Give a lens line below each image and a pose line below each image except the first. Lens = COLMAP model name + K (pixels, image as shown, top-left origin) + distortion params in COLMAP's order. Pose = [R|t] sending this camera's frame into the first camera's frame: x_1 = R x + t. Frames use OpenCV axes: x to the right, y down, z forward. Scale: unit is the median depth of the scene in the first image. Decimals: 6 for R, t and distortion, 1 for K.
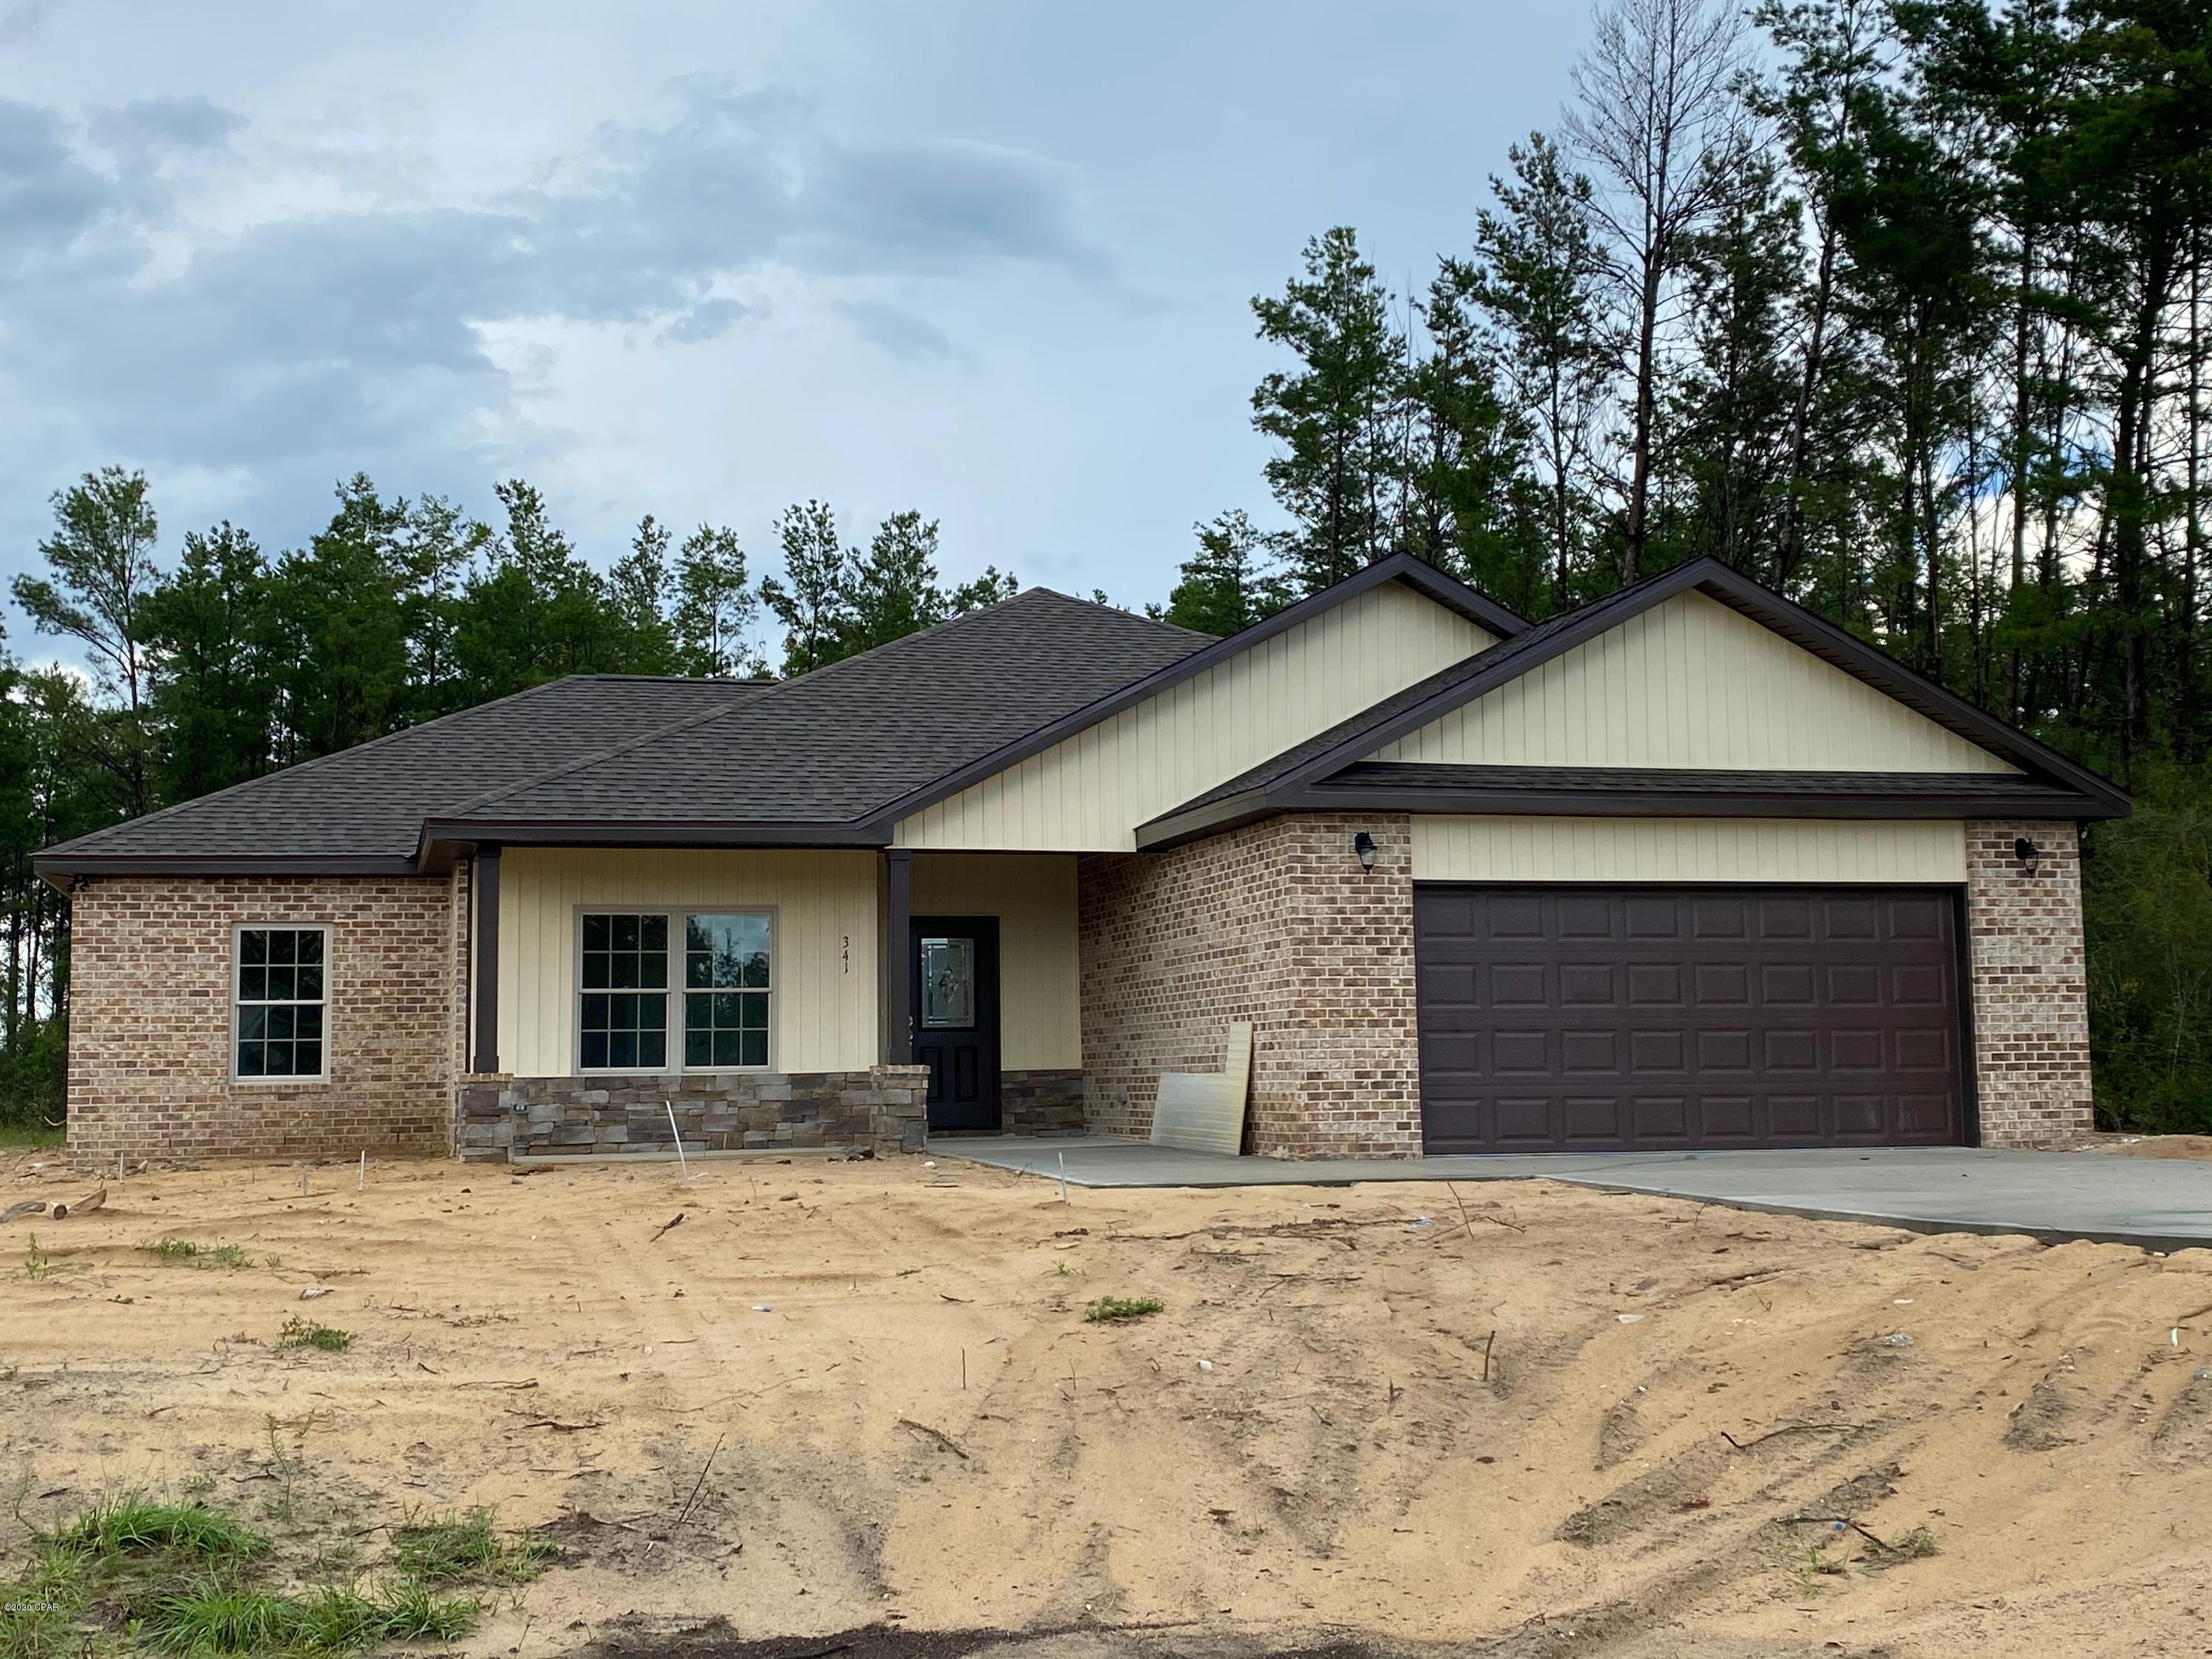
lens RADIAL K [[2720.6, 0, 1122.6], [0, 2720.6, 832.5], [0, 0, 1]] dist [0.111884, 0.000000]
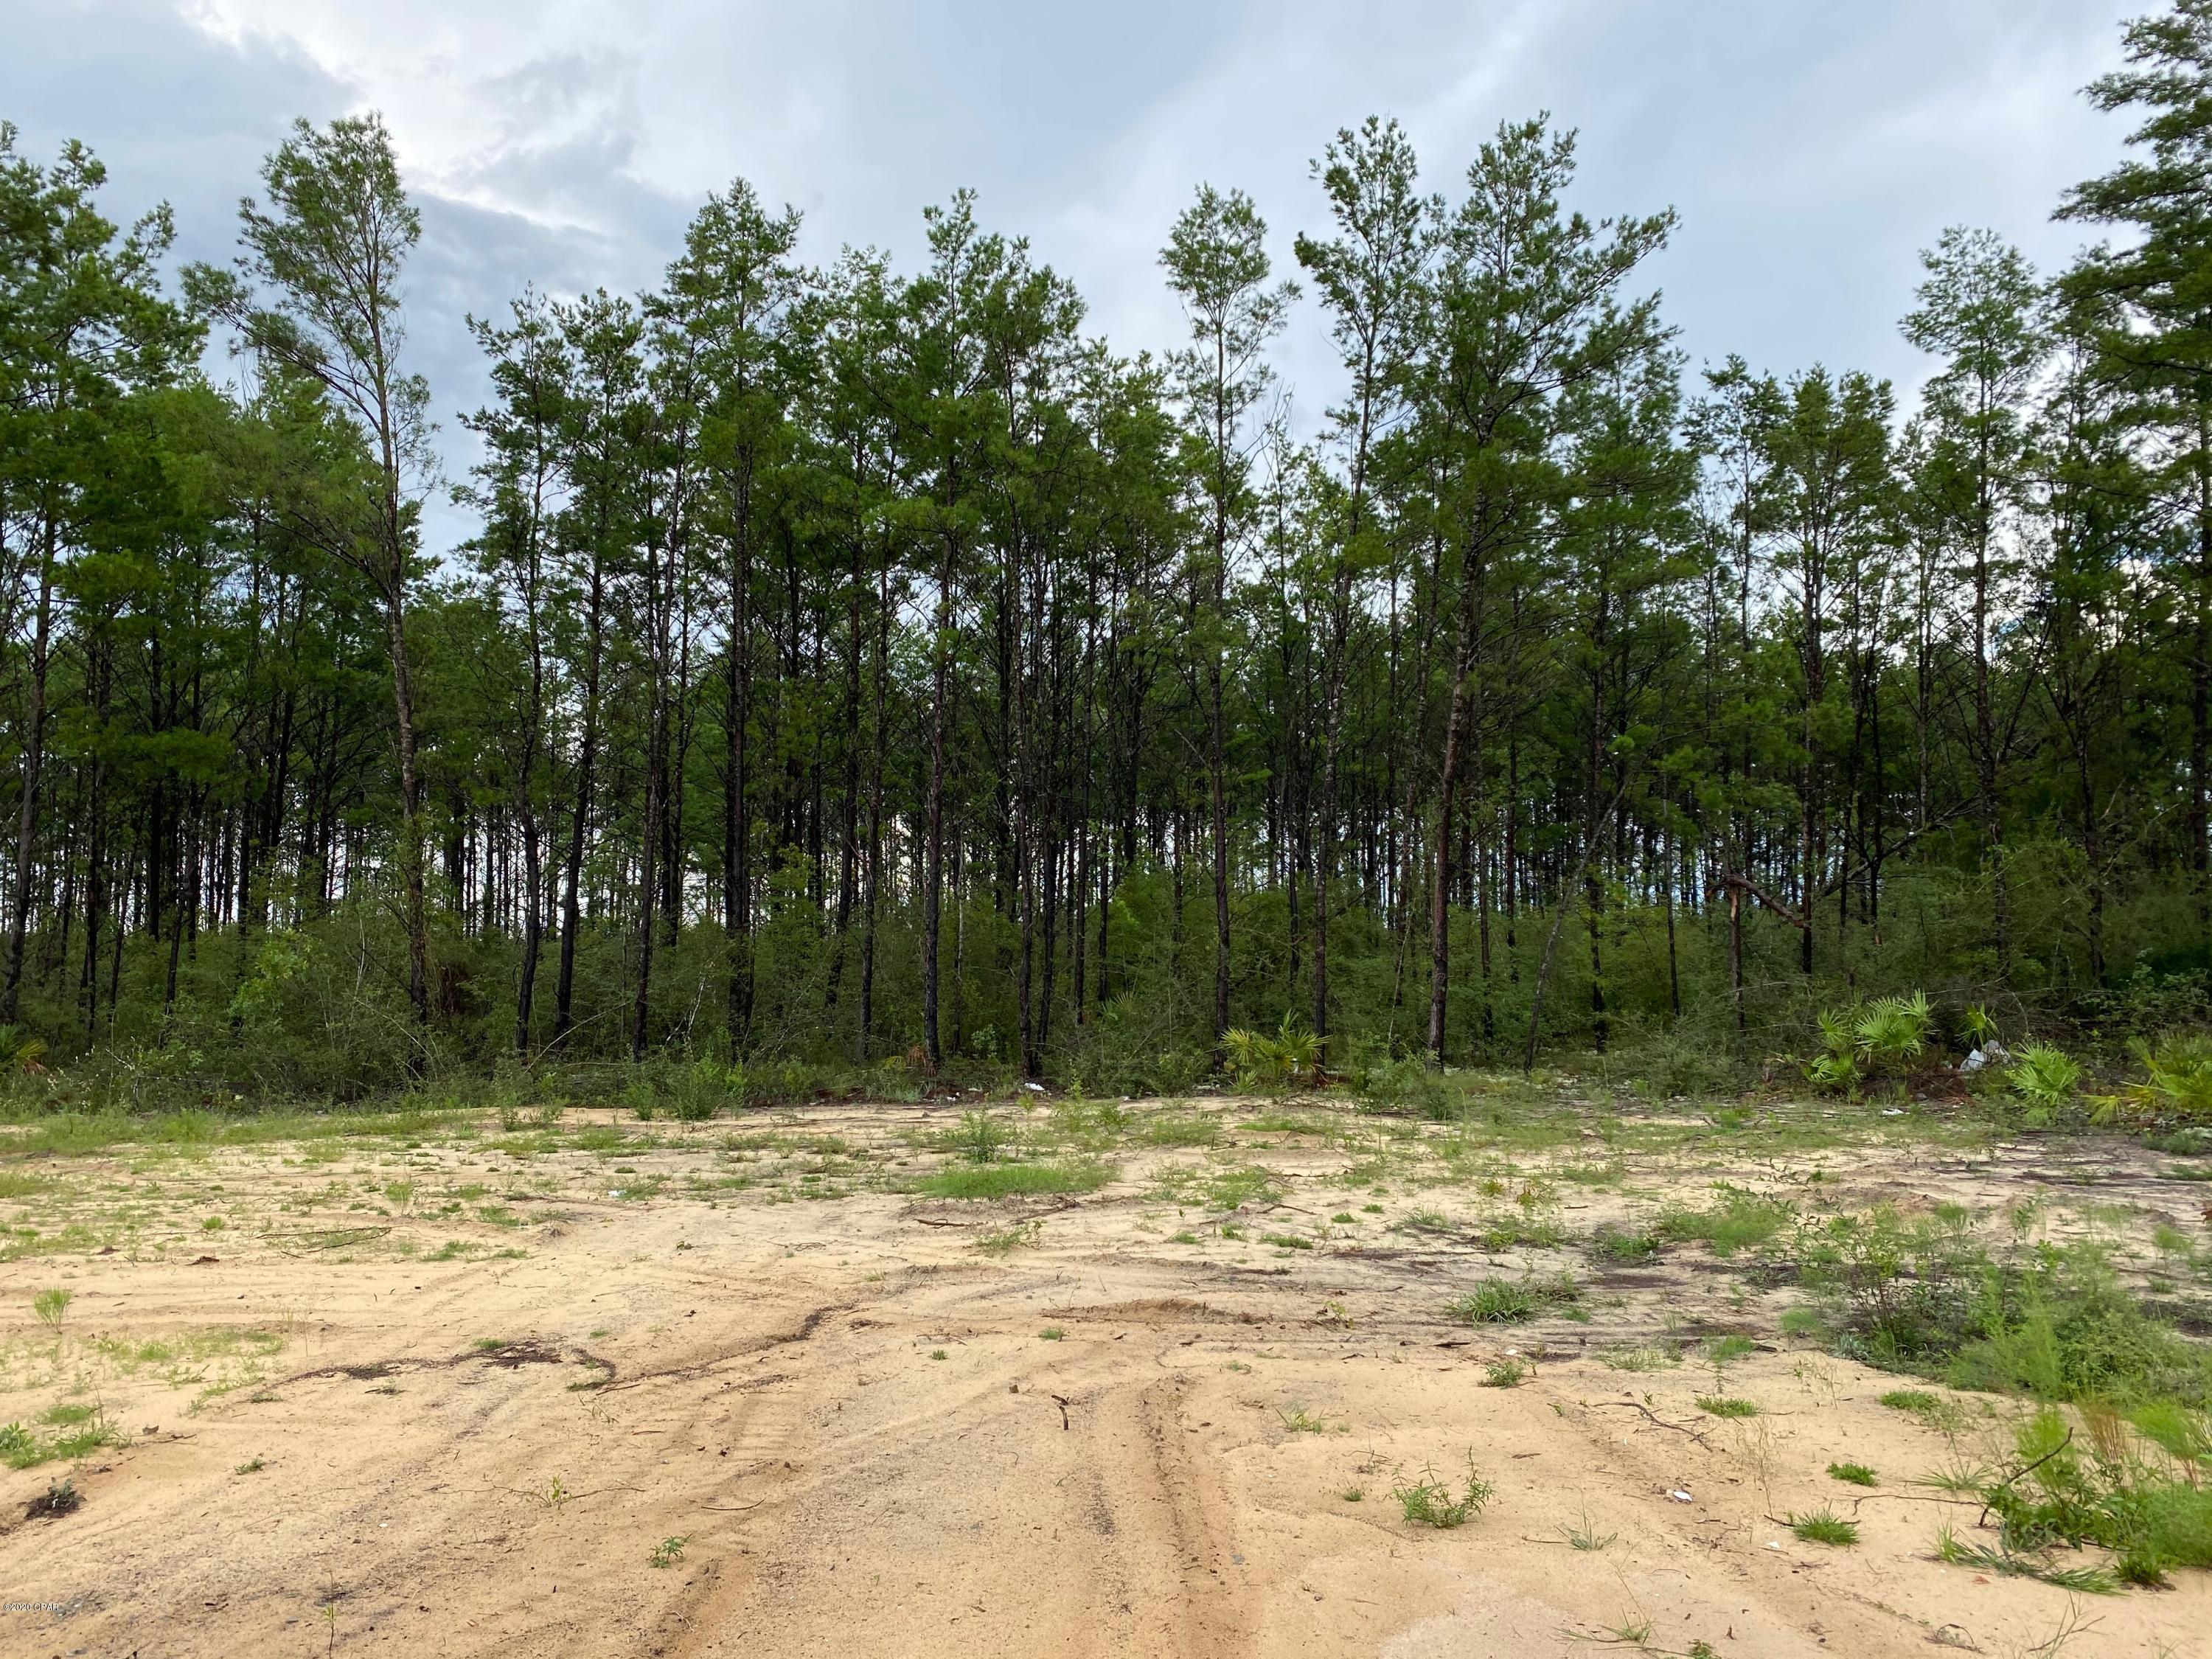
lens RADIAL K [[1701.1, 0, 1101.0], [0, 1701.1, 832.0], [0, 0, 1]] dist [0.035370, -0.037885]
pose [[0.975774, -0.007108, -0.218664, -0.217571], [0.009845, 0.999886, 0.011431, 0.093820], [0.218558, -0.013307, 0.975733, 1.454930]]
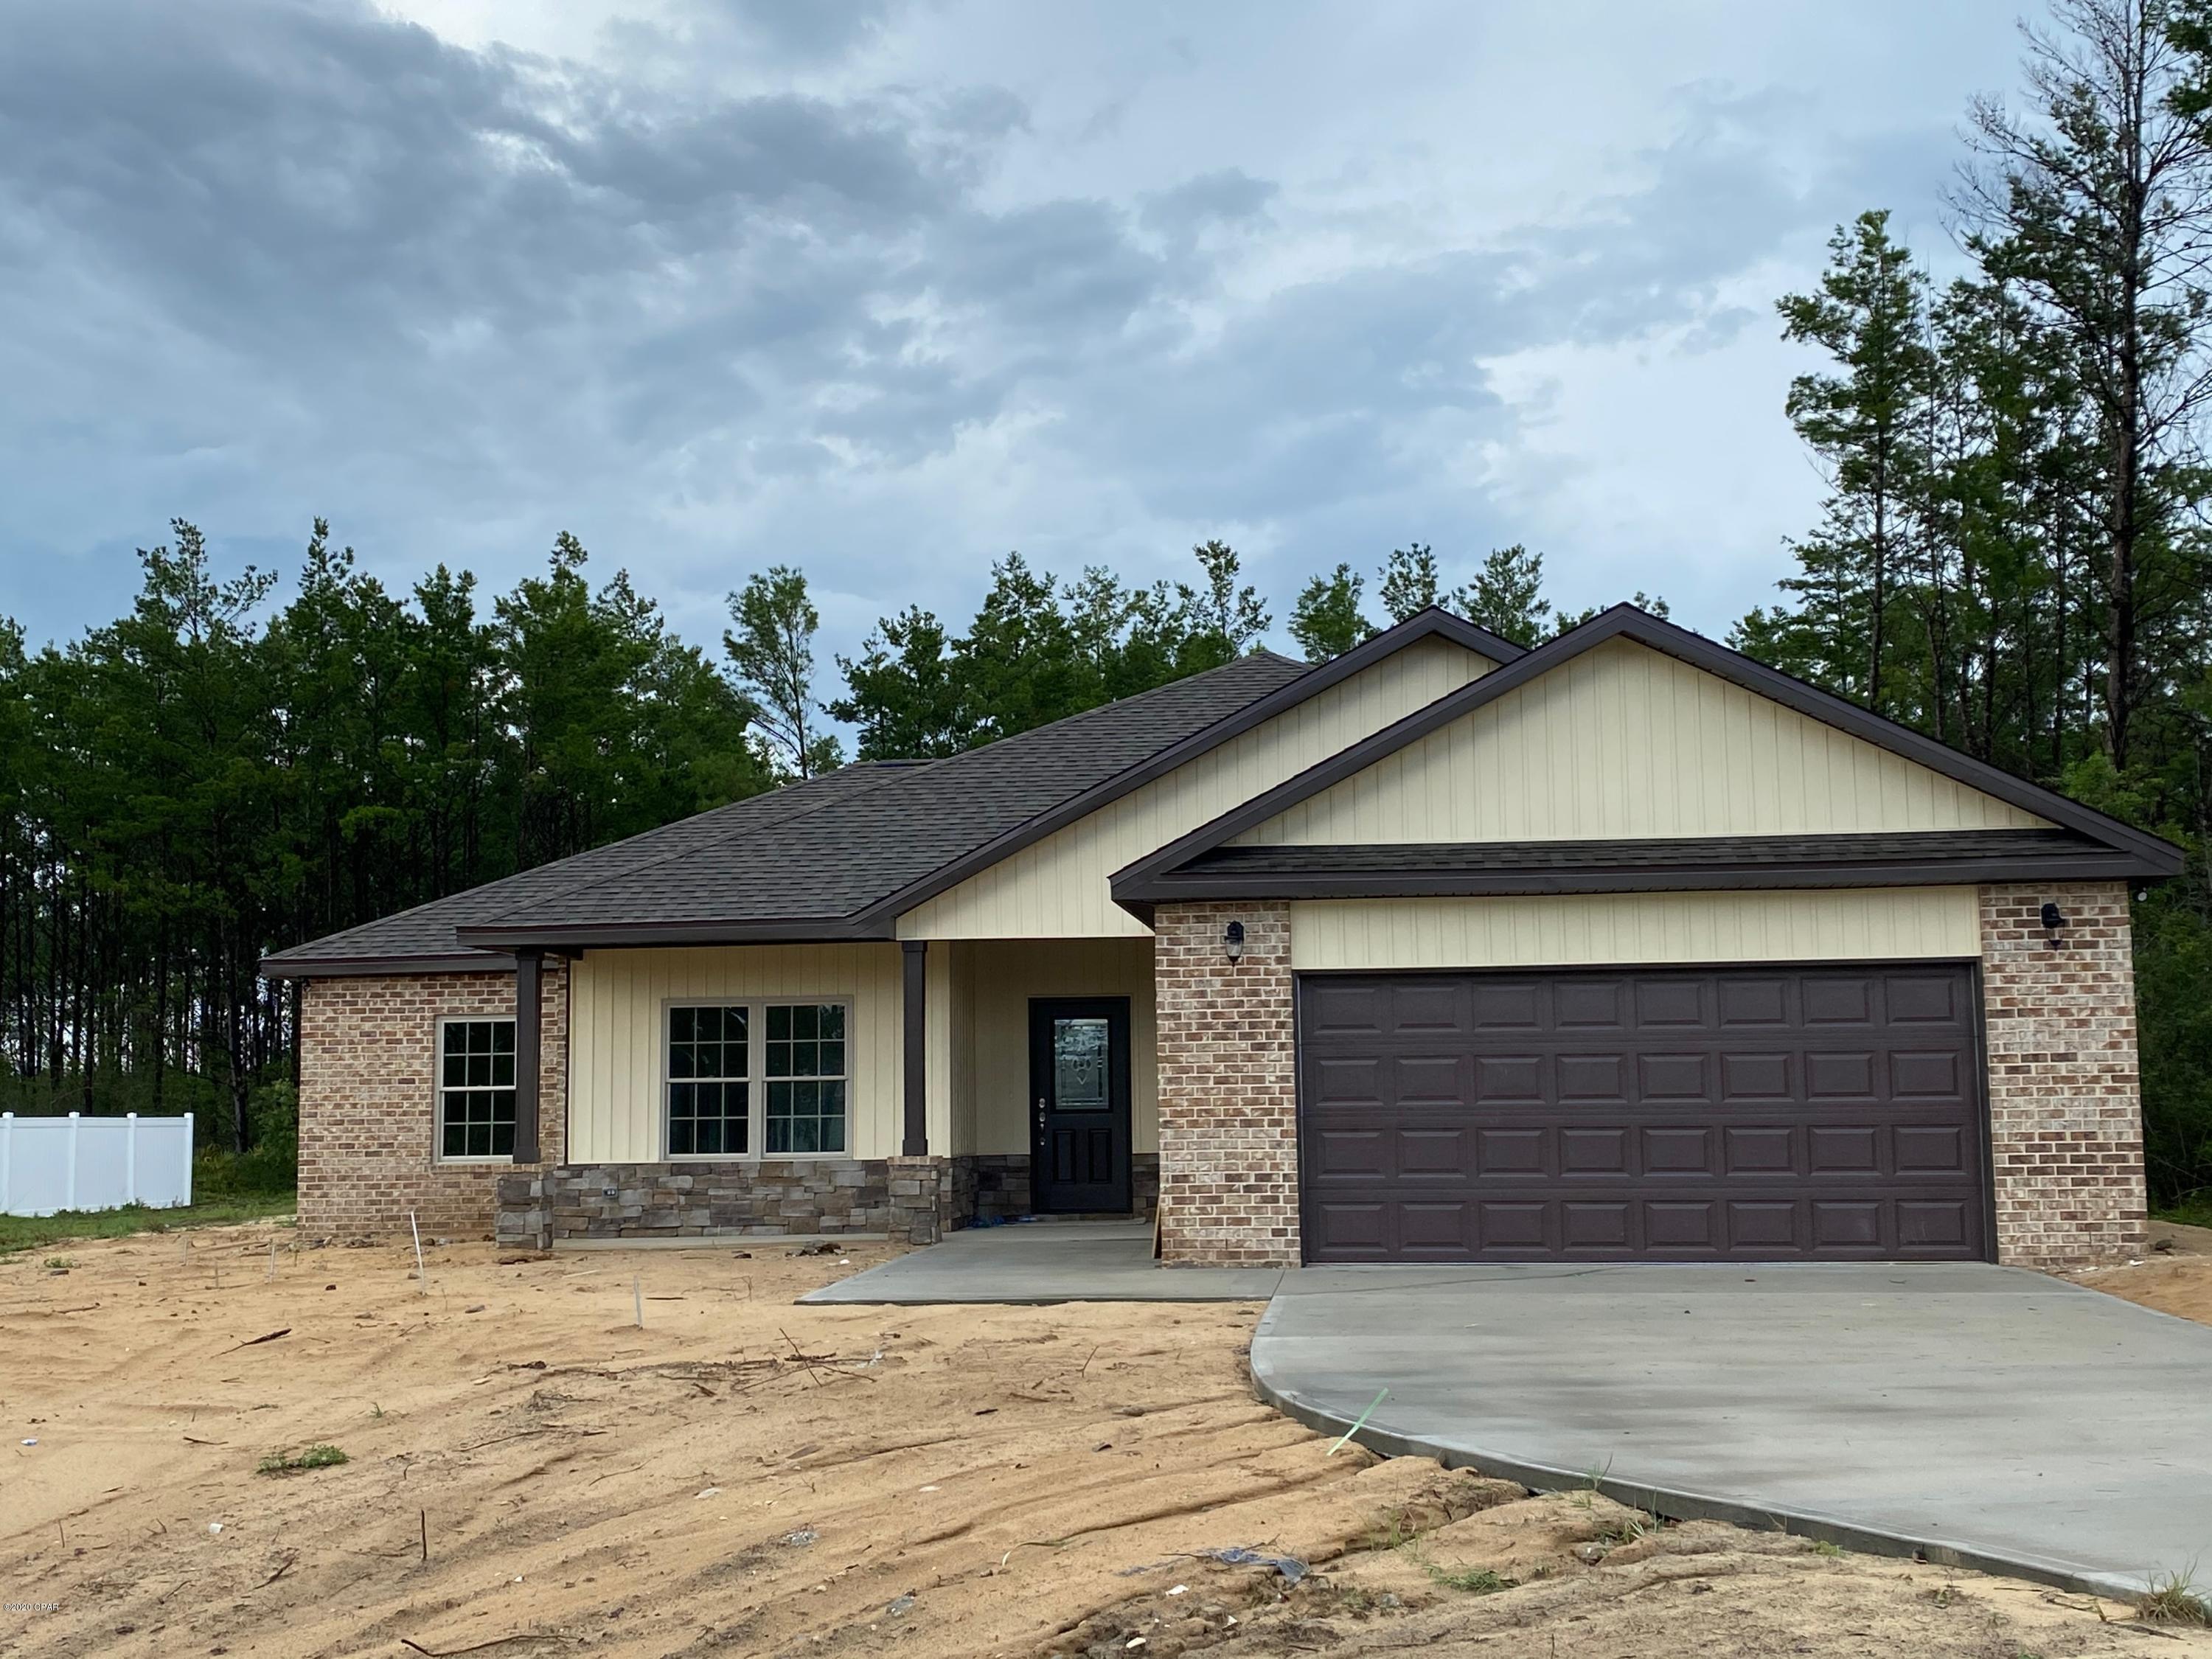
lens RADIAL K [[2720.6, 0, 1107.0], [0, 2720.6, 849.4], [0, 0, 1]] dist [0.111884, 0.000000]
pose [[0.930719, -0.034326, -0.364121, 0.340094], [0.033776, 0.999398, -0.007882, -0.016611], [0.364172, -0.004962, 0.931318, 0.086043]]
